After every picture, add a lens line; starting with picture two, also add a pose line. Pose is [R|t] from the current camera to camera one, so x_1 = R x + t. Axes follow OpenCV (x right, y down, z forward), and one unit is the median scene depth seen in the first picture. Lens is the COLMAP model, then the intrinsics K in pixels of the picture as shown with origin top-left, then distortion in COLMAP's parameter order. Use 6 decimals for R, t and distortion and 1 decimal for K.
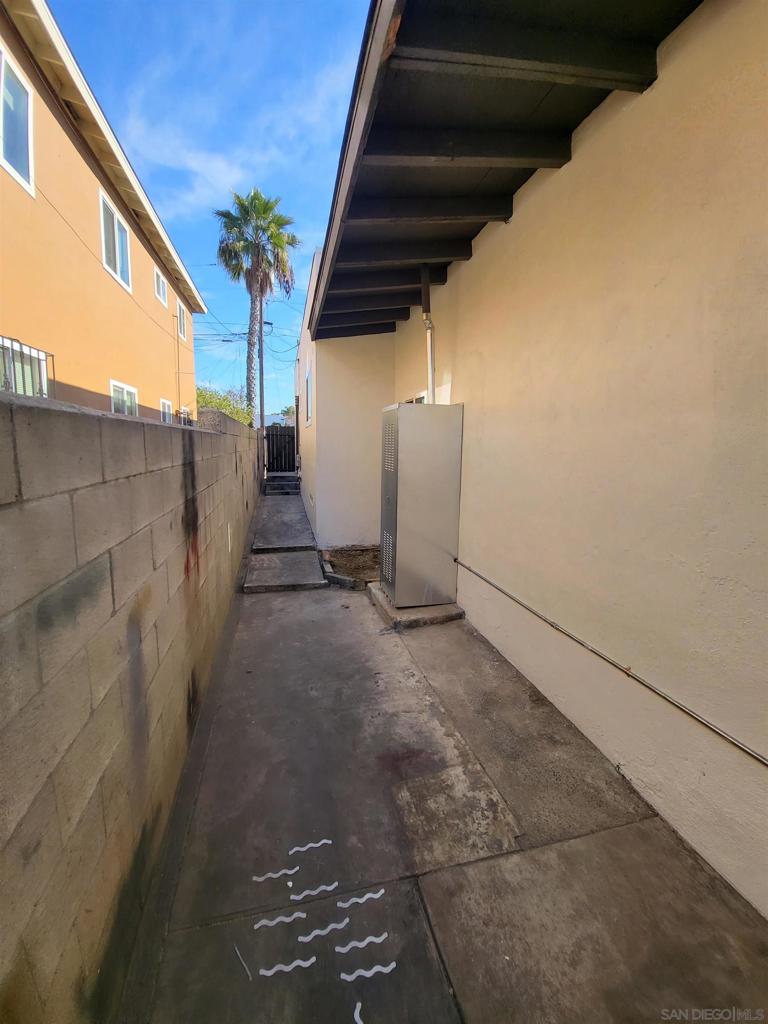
lens RADIAL K [[410.7, 0, 381.8], [0, 410.7, 499.5], [0, 0, 1]] dist [0.004107, -0.010900]
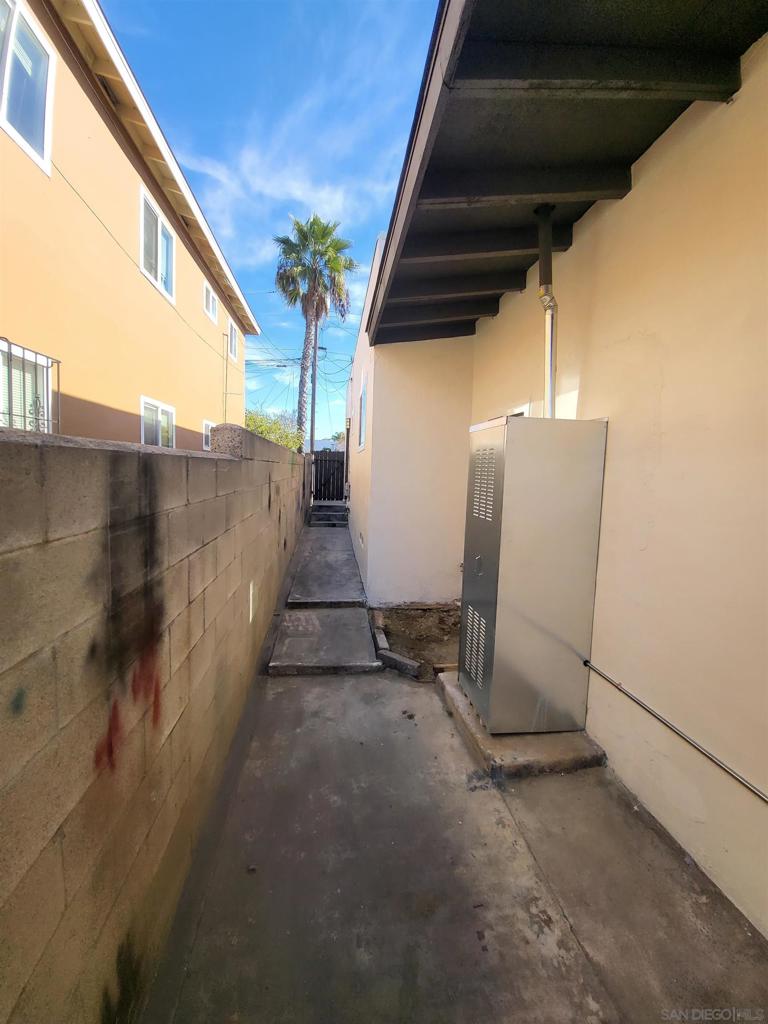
lens RADIAL K [[407.4, 0, 382.0], [0, 407.4, 502.7], [0, 0, 1]] dist [-0.000542, -0.010656]
pose [[0.993324, 0.027637, -0.112000, -0.048001], [-0.033619, 0.998087, -0.051881, -0.038608], [0.110352, 0.055299, 0.992353, 0.222790]]
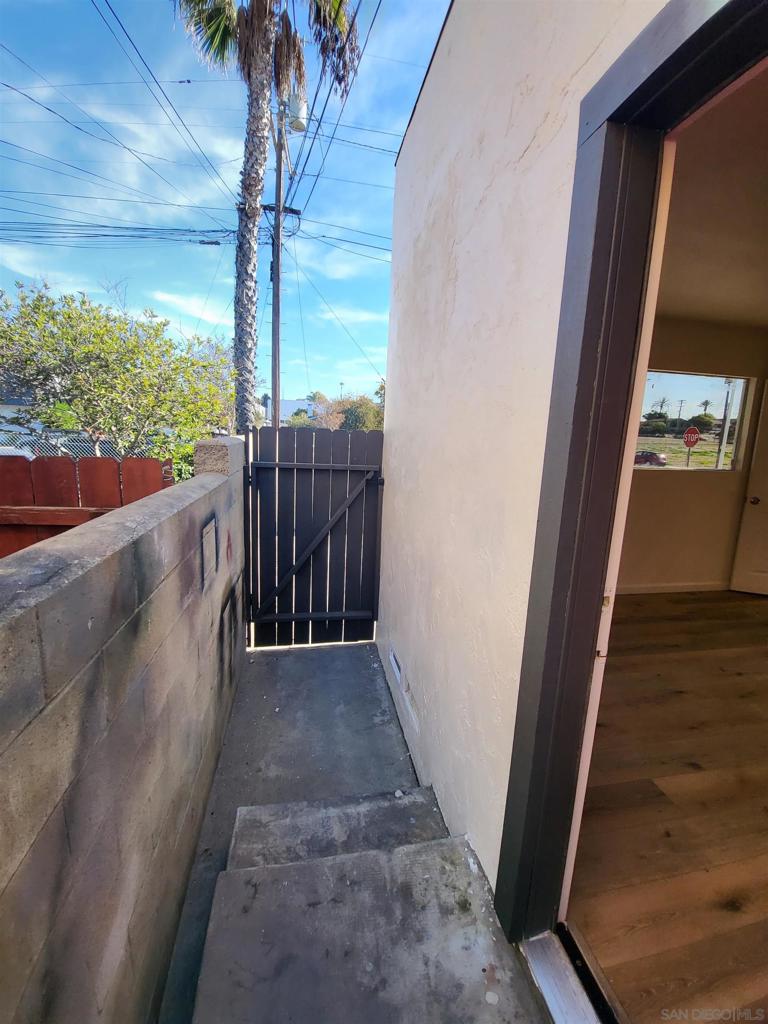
lens RADIAL K [[410.7, 0, 381.8], [0, 410.7, 499.5], [0, 0, 1]] dist [0.004107, -0.010900]
pose [[0.998027, 0.035422, -0.051847, -0.488233], [-0.034070, 0.999062, 0.026743, -0.355967], [0.052746, -0.024924, 0.998297, 1.886882]]
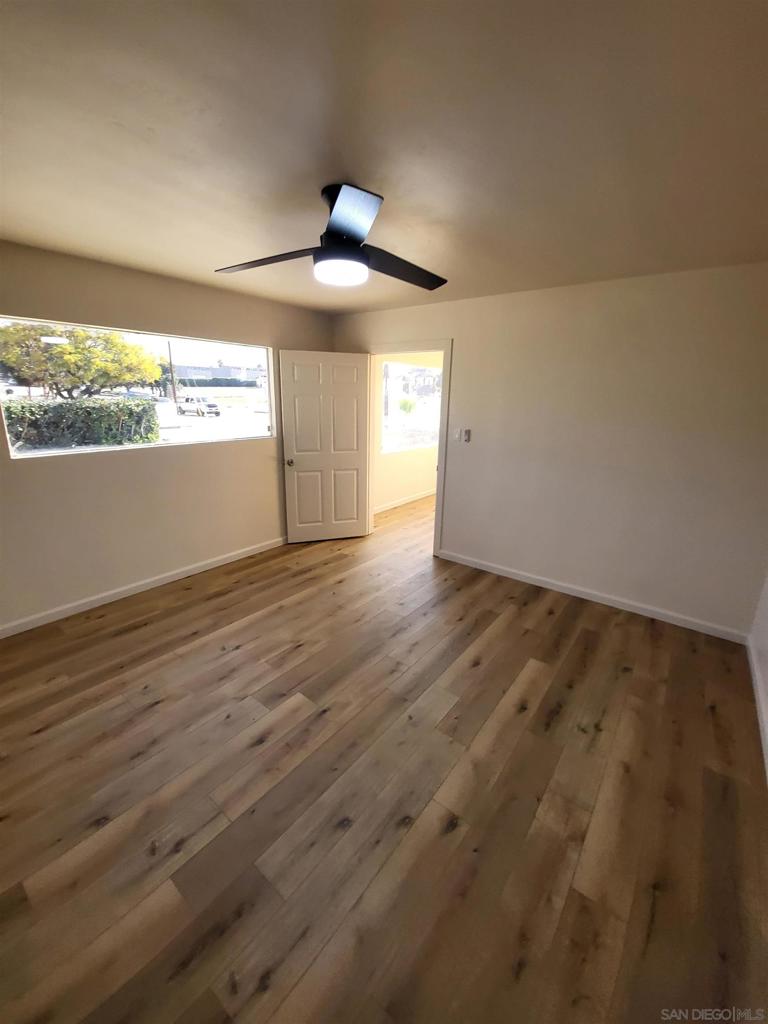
lens RADIAL K [[410.7, 0, 381.8], [0, 410.7, 499.5], [0, 0, 1]] dist [0.004107, -0.010900]
pose [[0.788296, -0.150069, 0.596715, -0.256787], [0.073488, 0.985822, 0.150845, -0.386646], [-0.610892, -0.075059, 0.788148, 1.895900]]
